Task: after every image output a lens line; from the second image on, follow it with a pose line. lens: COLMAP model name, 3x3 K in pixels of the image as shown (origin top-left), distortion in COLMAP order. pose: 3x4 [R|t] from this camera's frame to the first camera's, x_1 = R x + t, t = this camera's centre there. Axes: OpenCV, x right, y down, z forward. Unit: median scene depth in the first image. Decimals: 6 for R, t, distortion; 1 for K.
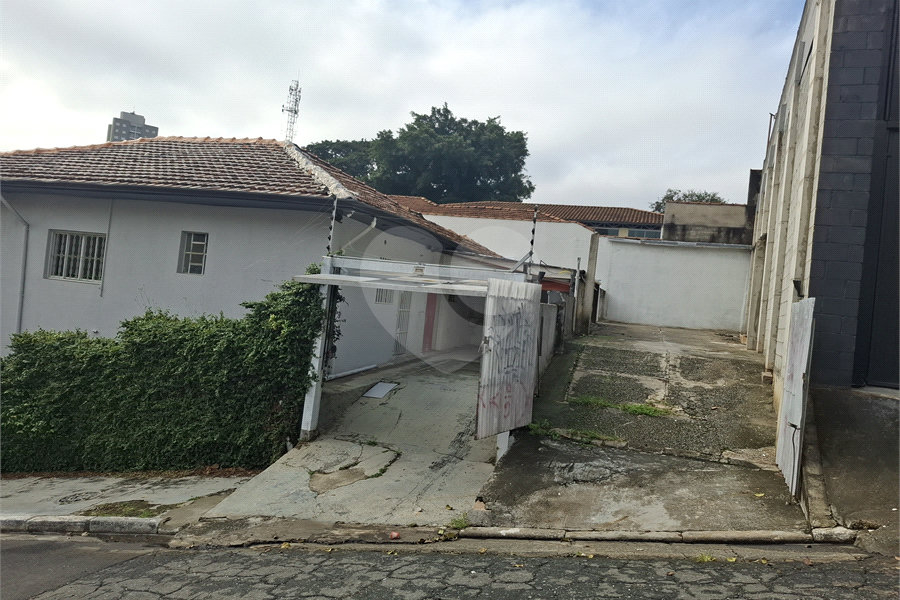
lens RADIAL K [[631.1, 0, 456.3], [0, 631.1, 281.4], [0, 0, 1]] dist [0.109188, -0.135930]
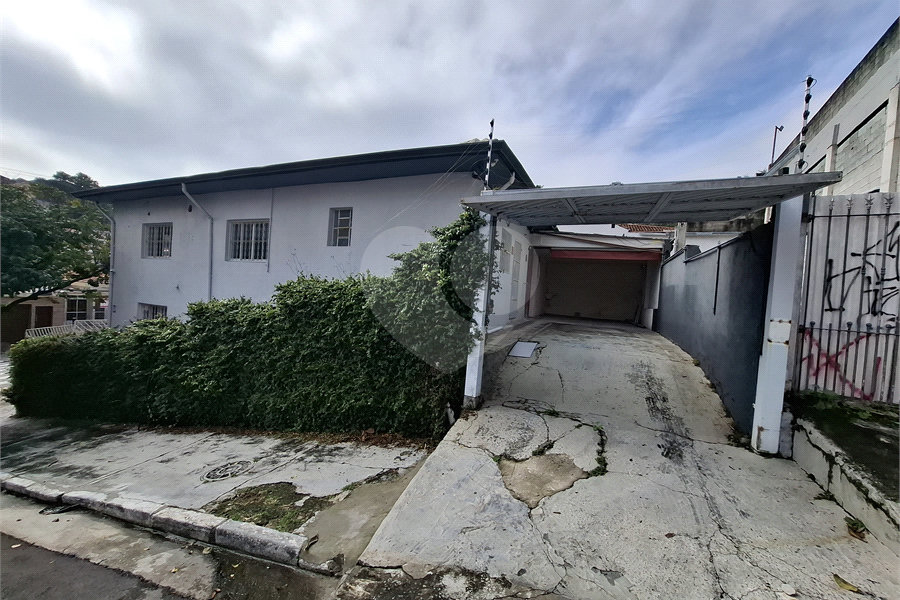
lens RADIAL K [[349.7, 0, 450.0], [0, 349.7, 300.0], [0, 0, 1]] dist [-0.001685, -0.000339]
pose [[0.993979, -0.031598, -0.104913, -0.205547], [0.034932, 0.998936, 0.030095, 0.087366], [0.103850, -0.033579, 0.994026, 0.524069]]
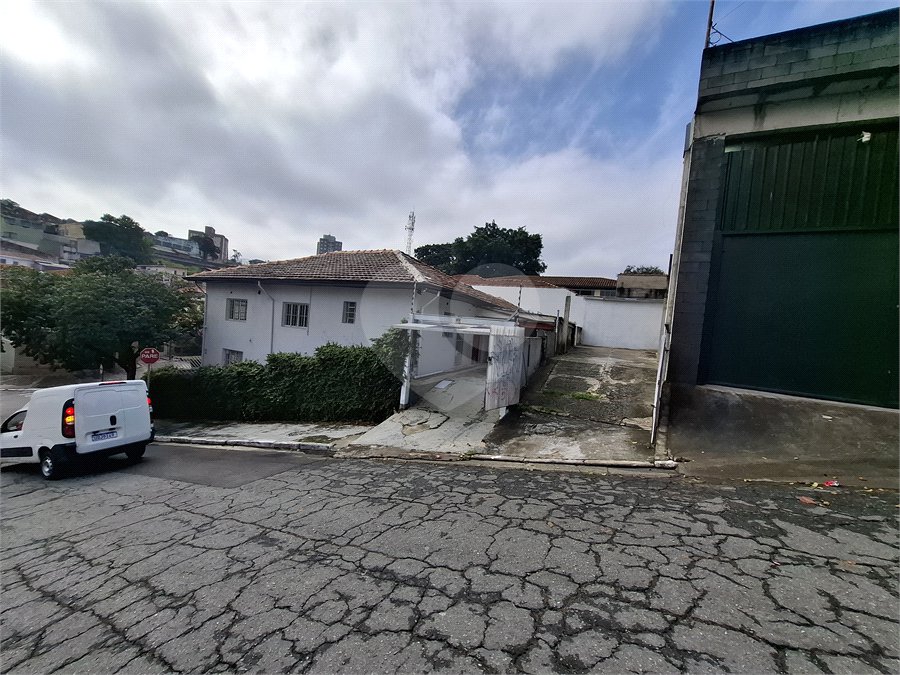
lens RADIAL K [[362.4, 0, 450.0], [0, 362.4, 337.5], [0, 0, 1]] dist [-0.002517, -0.000213]
pose [[0.988068, -0.009201, -0.153740, 0.077092], [0.015800, 0.999003, 0.041755, -0.012405], [0.153203, -0.043685, 0.987229, -0.057159]]
